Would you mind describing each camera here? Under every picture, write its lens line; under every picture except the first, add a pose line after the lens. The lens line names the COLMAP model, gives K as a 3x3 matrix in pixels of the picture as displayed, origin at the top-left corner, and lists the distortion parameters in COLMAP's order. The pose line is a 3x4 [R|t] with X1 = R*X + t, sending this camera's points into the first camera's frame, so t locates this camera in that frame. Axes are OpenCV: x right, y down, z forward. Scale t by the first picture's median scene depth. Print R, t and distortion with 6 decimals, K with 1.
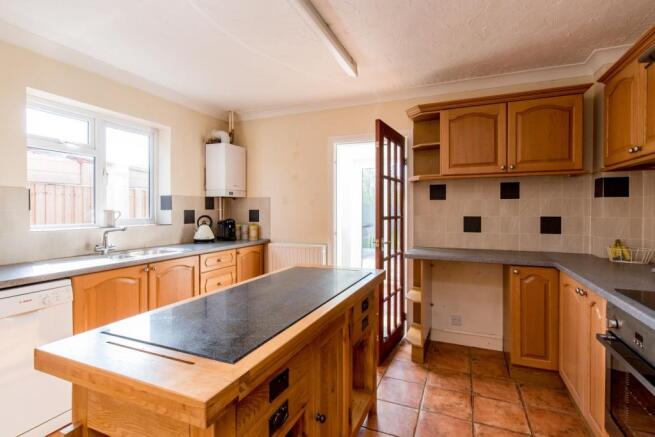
lens RADIAL K [[317.5, 0, 328.8], [0, 317.5, 217.5], [0, 0, 1]] dist [0.001086, -0.000088]
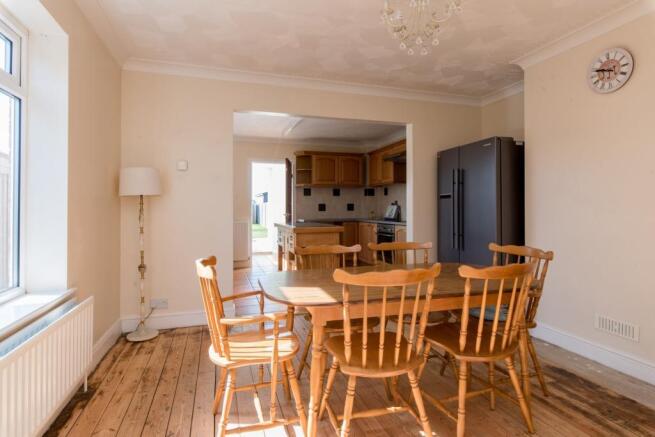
lens RADIAL K [[351.6, 0, 322.4], [0, 351.6, 204.5], [0, 0, 1]] dist [0.002843, -0.001078]
pose [[0.772216, 0.004957, 0.635341, -0.943213], [0.016321, 0.999485, -0.027636, 0.060394], [-0.635150, 0.031711, 0.771737, -0.747215]]
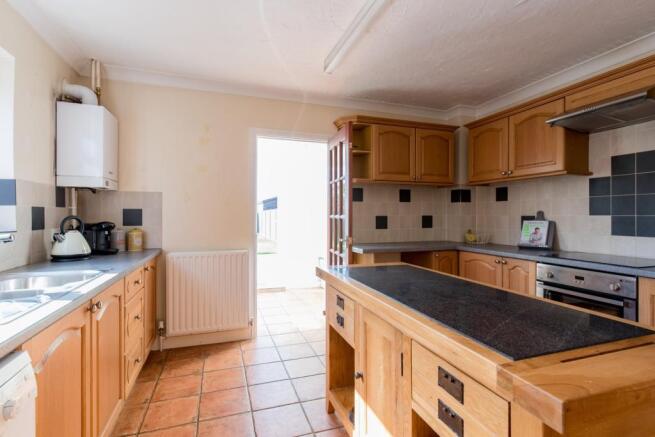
lens RADIAL K [[317.5, 0, 328.0], [0, 317.5, 213.1], [0, 0, 1]] dist [0.001086, -0.000088]
pose [[0.745301, 0.004255, 0.666714, -0.447459], [0.014862, 0.999625, -0.022993, 0.009736], [-0.666562, 0.027045, 0.744959, 0.213763]]
